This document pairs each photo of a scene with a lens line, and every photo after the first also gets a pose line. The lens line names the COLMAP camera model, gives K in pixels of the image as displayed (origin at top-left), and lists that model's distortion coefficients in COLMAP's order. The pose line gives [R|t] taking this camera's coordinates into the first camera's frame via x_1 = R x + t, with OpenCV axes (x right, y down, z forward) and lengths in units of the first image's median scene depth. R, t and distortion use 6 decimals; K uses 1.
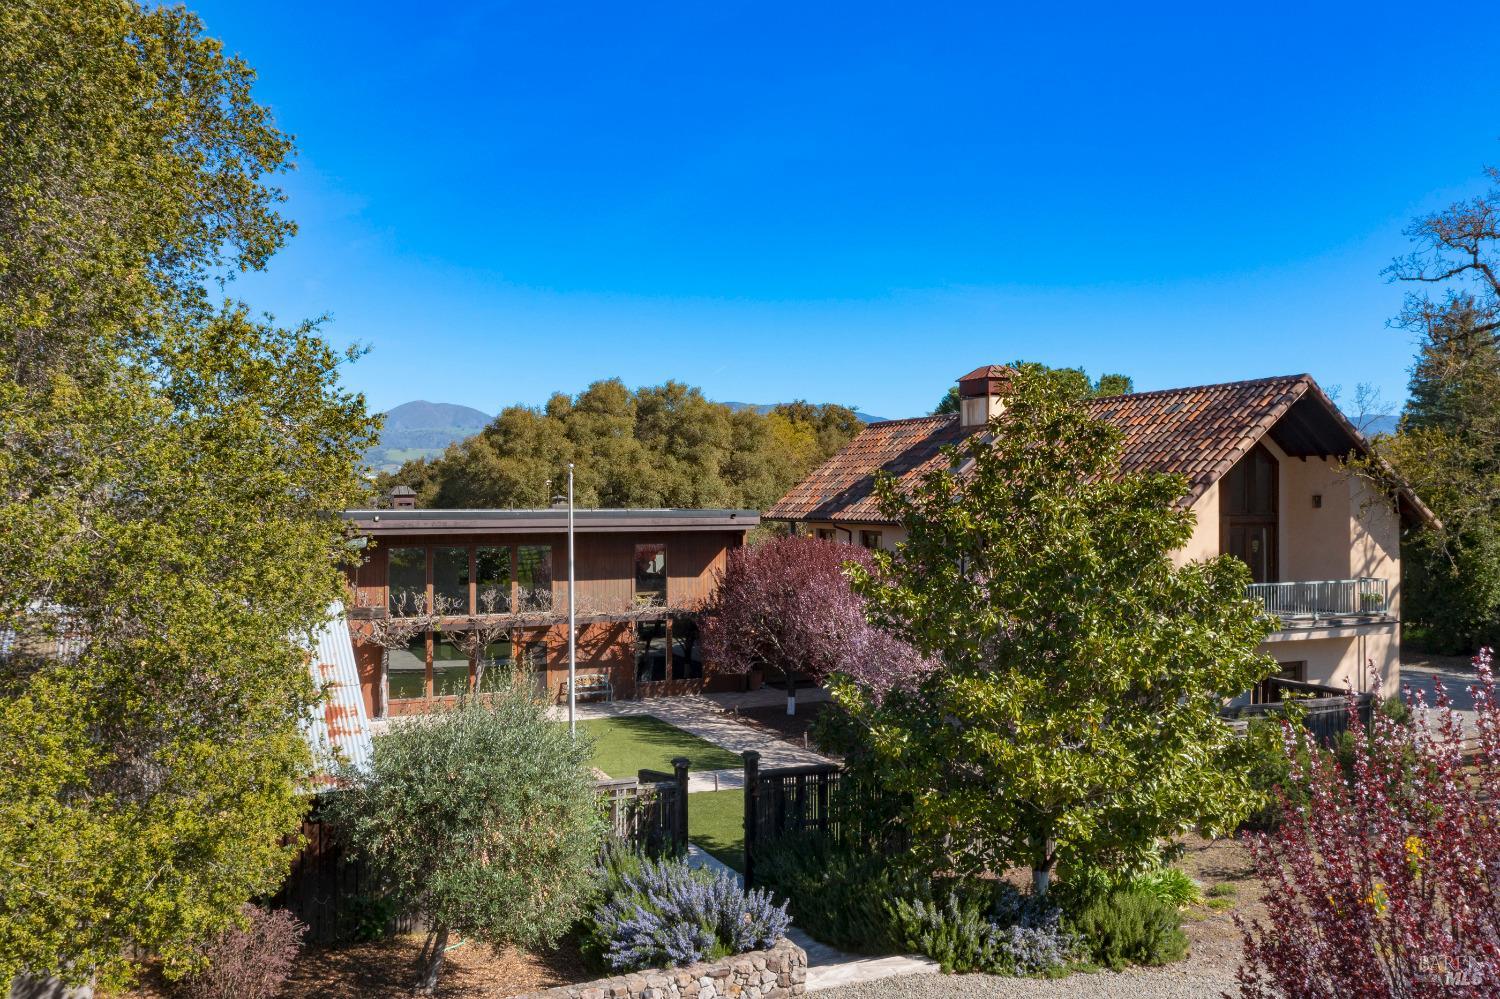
lens RADIAL K [[1201.1, 0, 746.6], [0, 1201.1, 497.9], [0, 0, 1]] dist [0.010635, 0.009590]
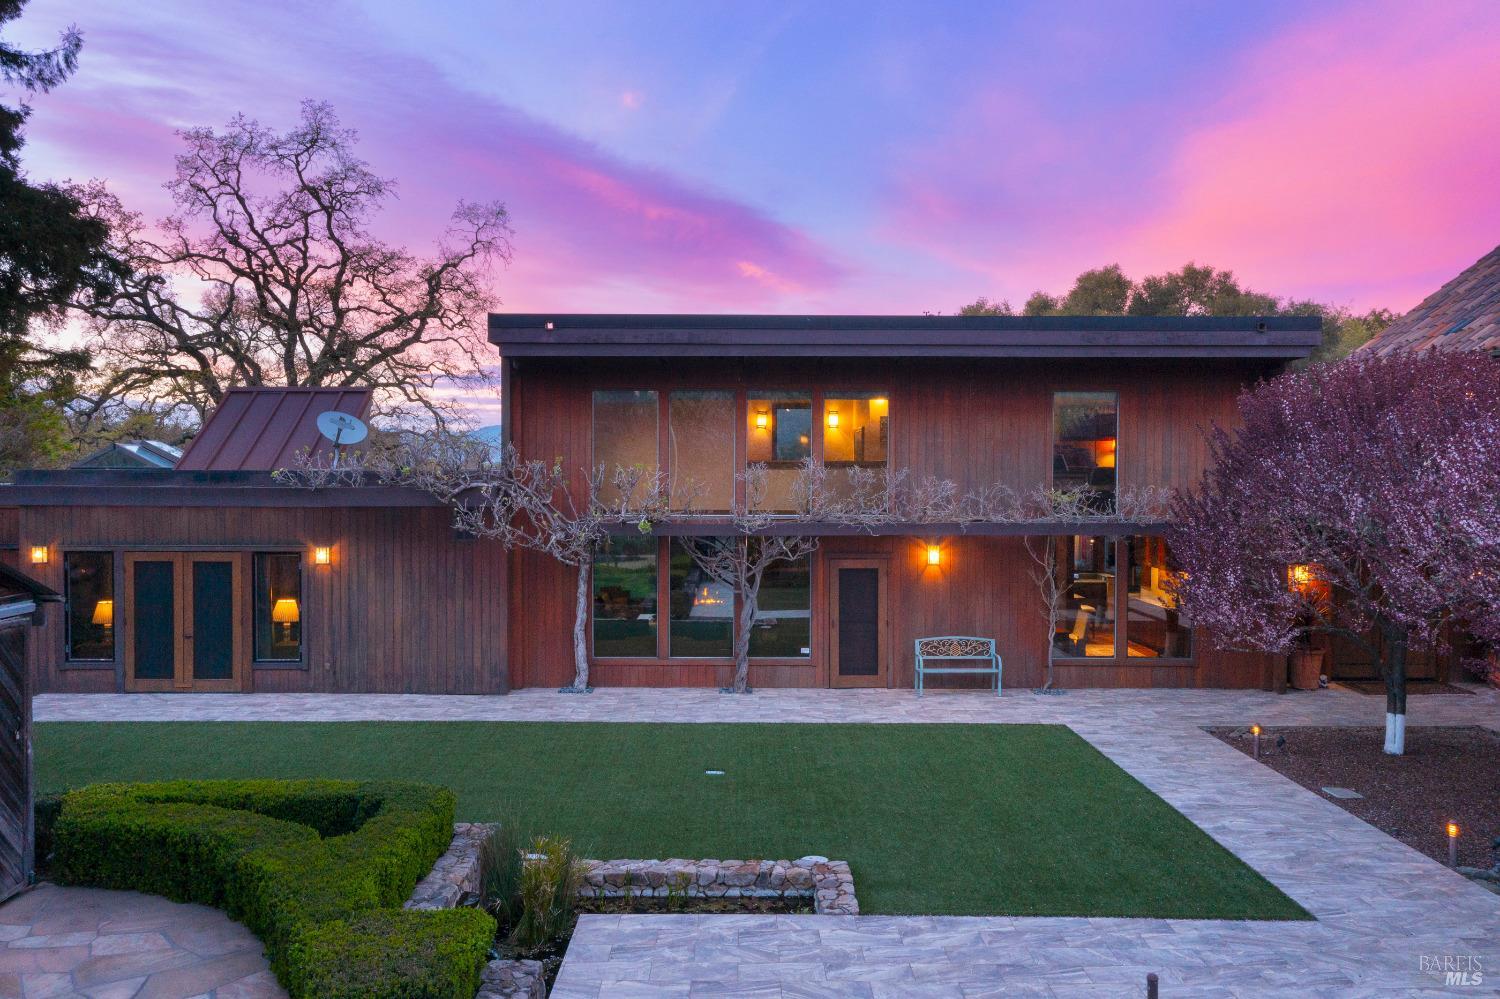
lens RADIAL K [[1201.1, 0, 746.6], [0, 1201.1, 497.9], [0, 0, 1]] dist [0.010635, 0.009590]
pose [[0.908326, 0.013704, -0.418039, 0.004365], [-0.004025, 0.999703, 0.024027, 0.069034], [0.418244, -0.020142, 0.908111, 0.449648]]
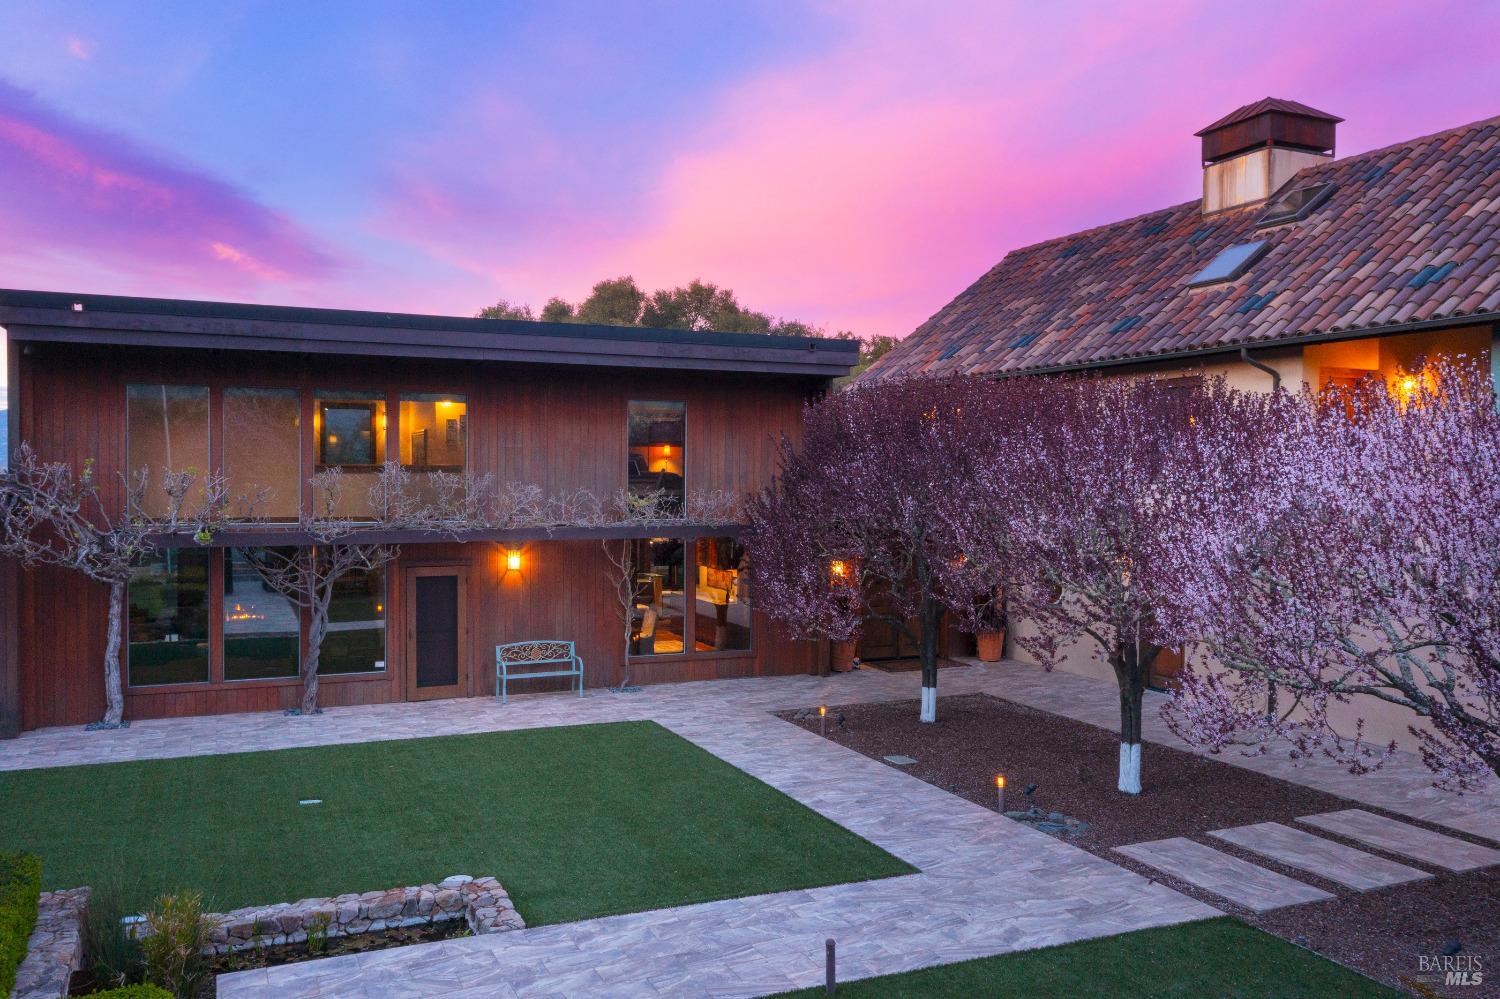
lens RADIAL K [[1201.1, 0, 746.6], [0, 1201.1, 497.9], [0, 0, 1]] dist [0.010635, 0.009590]
pose [[0.999774, 0.007974, -0.019681, -0.027140], [-0.007578, 0.999769, 0.020127, 0.067921], [0.019837, -0.019973, 0.999604, 0.440628]]
